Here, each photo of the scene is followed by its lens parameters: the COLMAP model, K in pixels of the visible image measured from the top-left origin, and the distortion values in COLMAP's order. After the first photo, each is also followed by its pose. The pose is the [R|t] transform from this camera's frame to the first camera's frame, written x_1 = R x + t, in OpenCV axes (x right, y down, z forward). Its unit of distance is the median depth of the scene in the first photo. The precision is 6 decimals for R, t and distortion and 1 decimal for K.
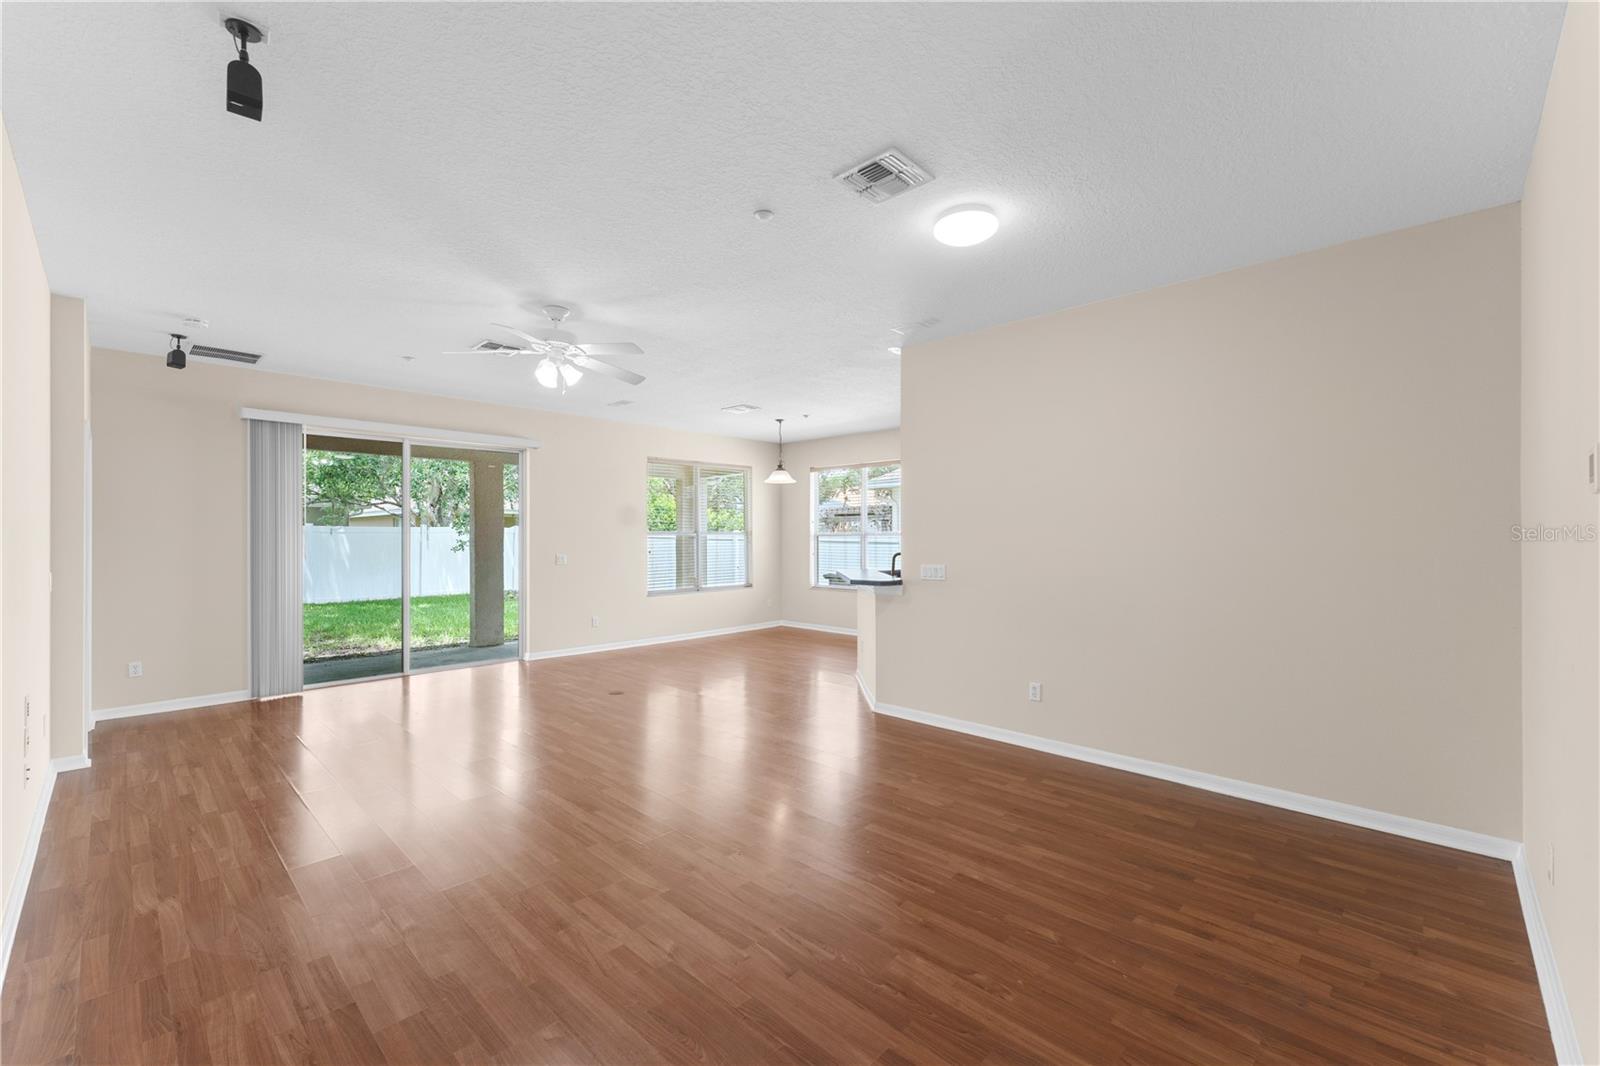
lens RADIAL K [[653.6, 0, 799.6], [0, 653.6, 536.4], [0, 0, 1]] dist [0.000360, -0.000179]
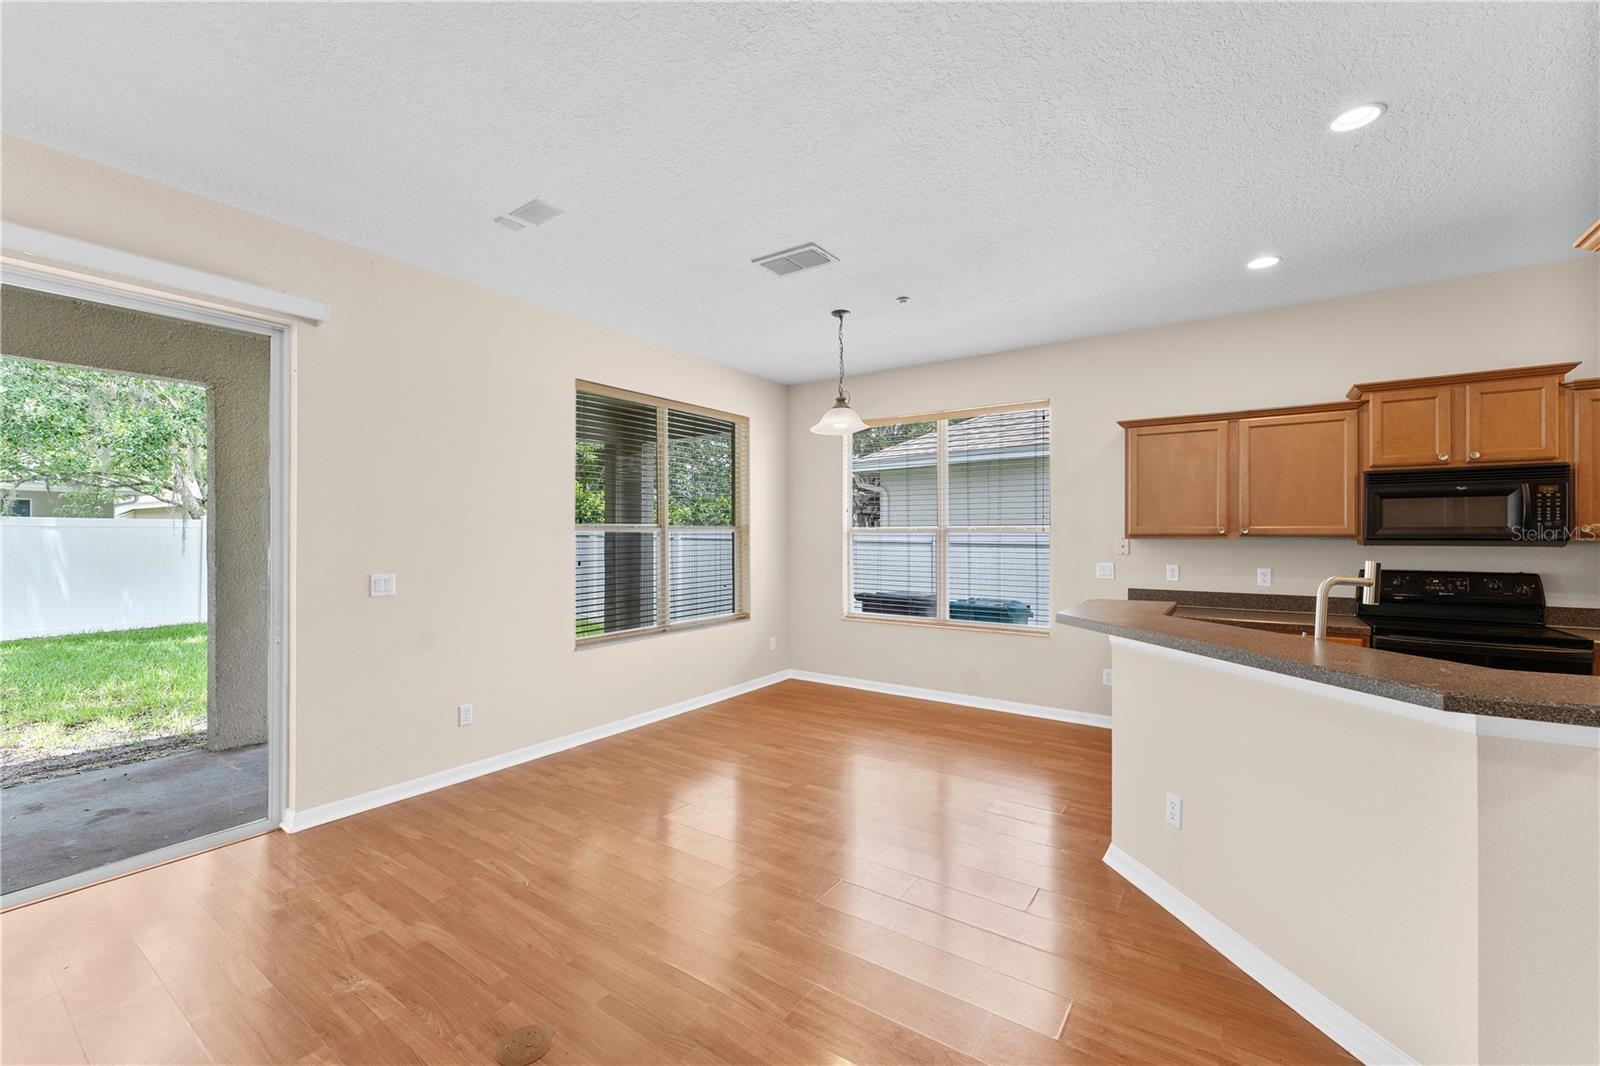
lens RADIAL K [[651.3, 0, 794.0], [0, 651.3, 531.4], [0, 0, 1]] dist [0.001743, -0.000150]
pose [[0.988020, -0.000250, 0.154325, -0.126684], [0.000782, 0.999994, -0.003382, -0.000071], [-0.154323, 0.003463, 0.988014, 0.419848]]
